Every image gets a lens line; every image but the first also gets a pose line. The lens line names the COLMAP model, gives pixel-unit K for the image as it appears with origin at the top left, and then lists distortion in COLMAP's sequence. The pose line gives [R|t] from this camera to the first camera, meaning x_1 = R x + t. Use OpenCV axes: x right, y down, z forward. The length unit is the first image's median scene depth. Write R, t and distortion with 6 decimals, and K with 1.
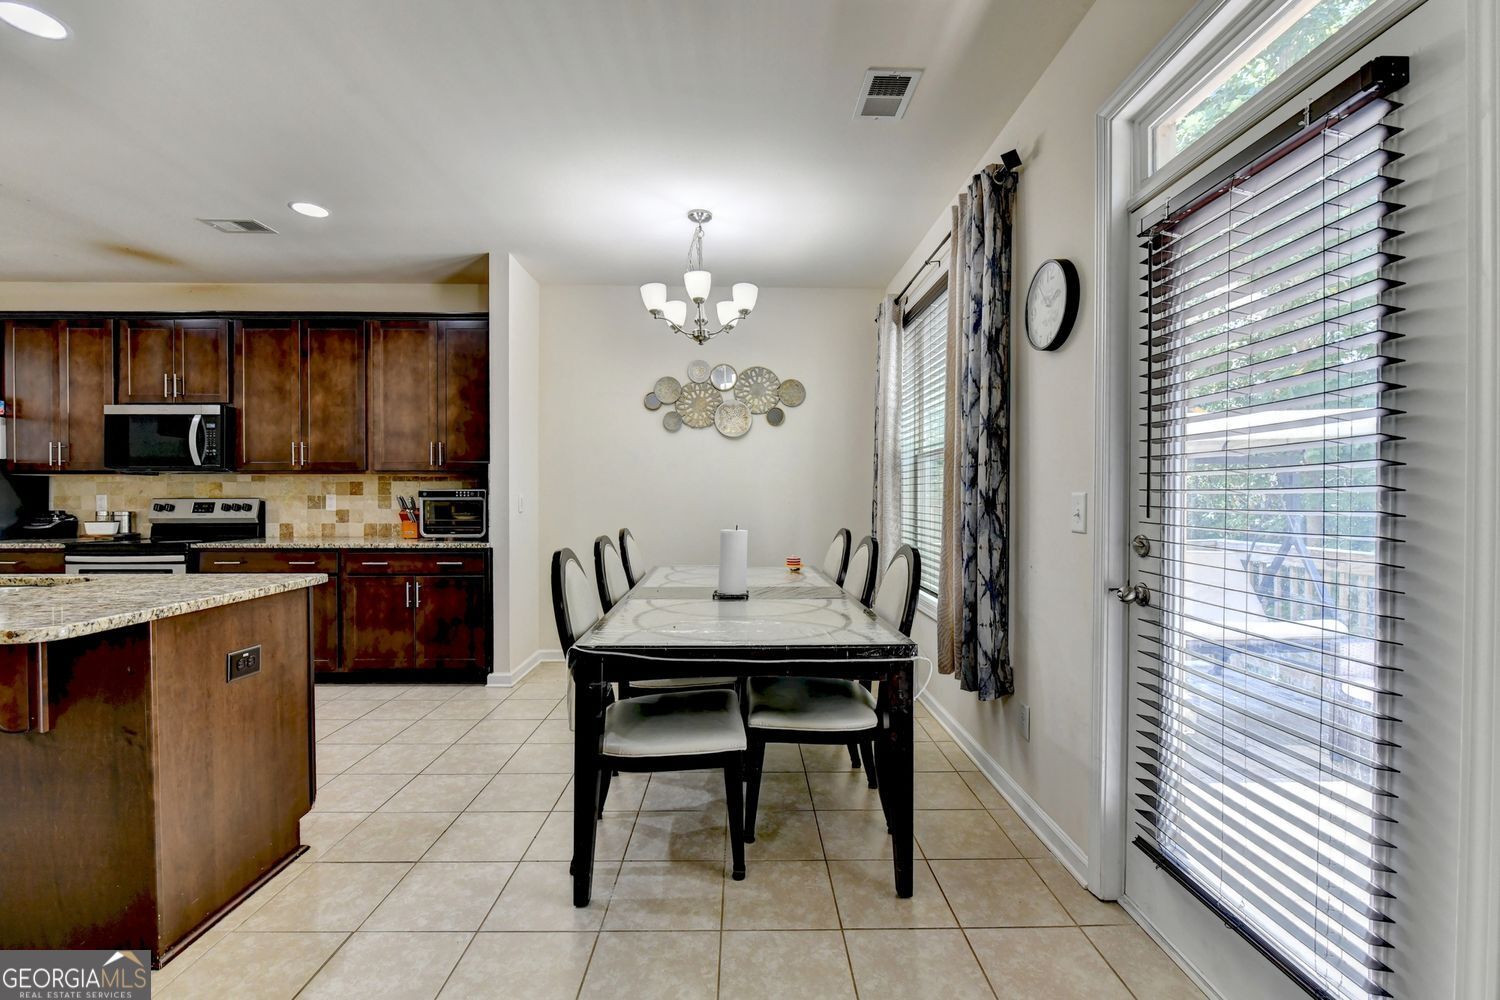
lens RADIAL K [[622.4, 0, 755.4], [0, 622.4, 501.3], [0, 0, 1]] dist [-0.007941, -0.001508]
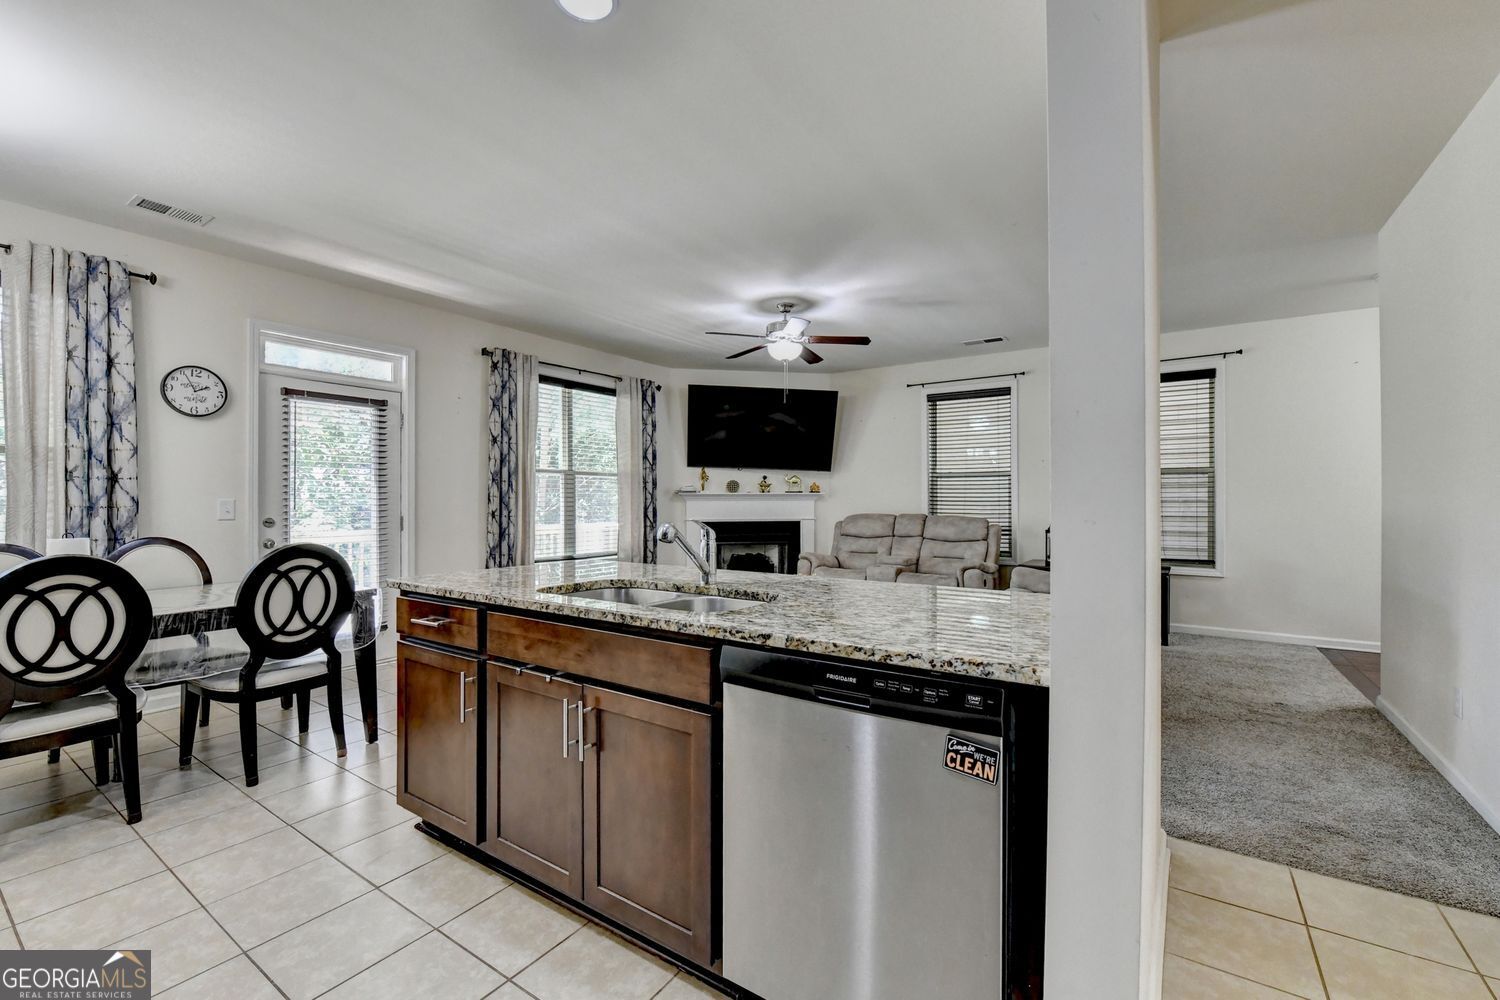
lens RADIAL K [[622.4, 0, 755.4], [0, 622.4, 501.3], [0, 0, 1]] dist [-0.007941, -0.001508]
pose [[-0.810020, -0.001192, 0.586402, -0.929438], [0.005255, 0.999943, 0.009293, -0.008311], [-0.586379, 0.010609, -0.809967, 0.764585]]
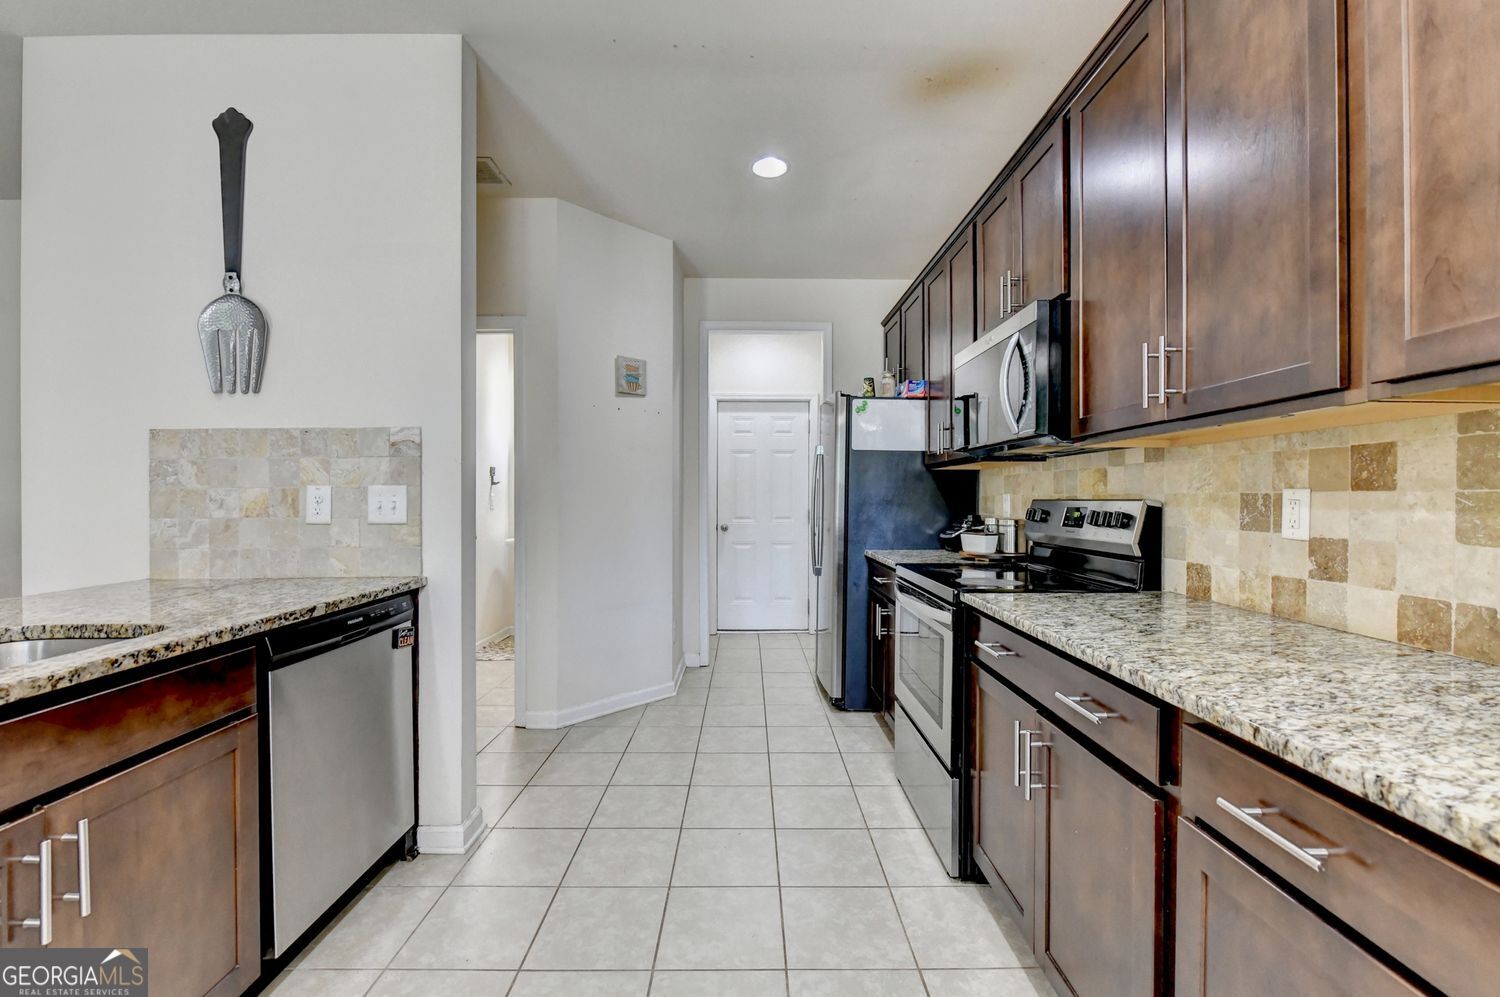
lens RADIAL K [[622.4, 0, 755.4], [0, 622.4, 499.8], [0, 0, 1]] dist [-0.007941, -0.001508]
pose [[-0.019787, 0.004485, -0.999794, -0.380550], [-0.007300, 0.999963, 0.004630, -0.005416], [0.999778, 0.007390, -0.019754, 0.775252]]
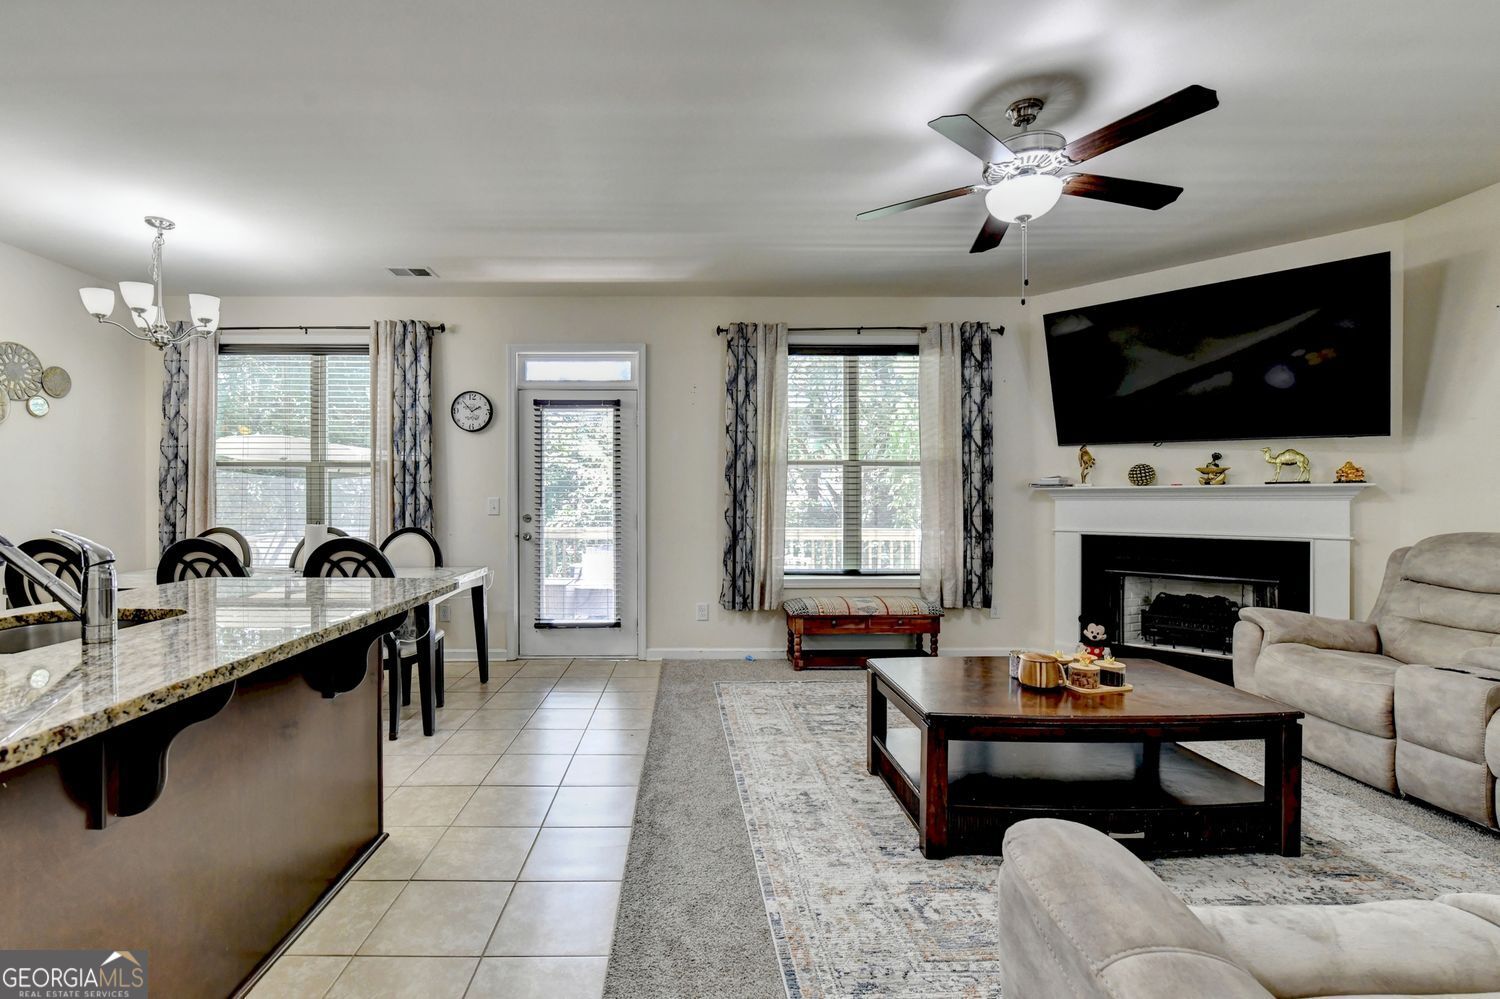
lens RADIAL K [[634.3, 0, 694.6], [0, 634.3, 498.3], [0, 0, 1]] dist [-0.012208, -0.000298]
pose [[0.021724, -0.000895, 0.999764, -0.884801], [0.008624, 0.999963, 0.000708, -0.003557], [-0.999727, 0.008607, 0.021731, 0.091561]]
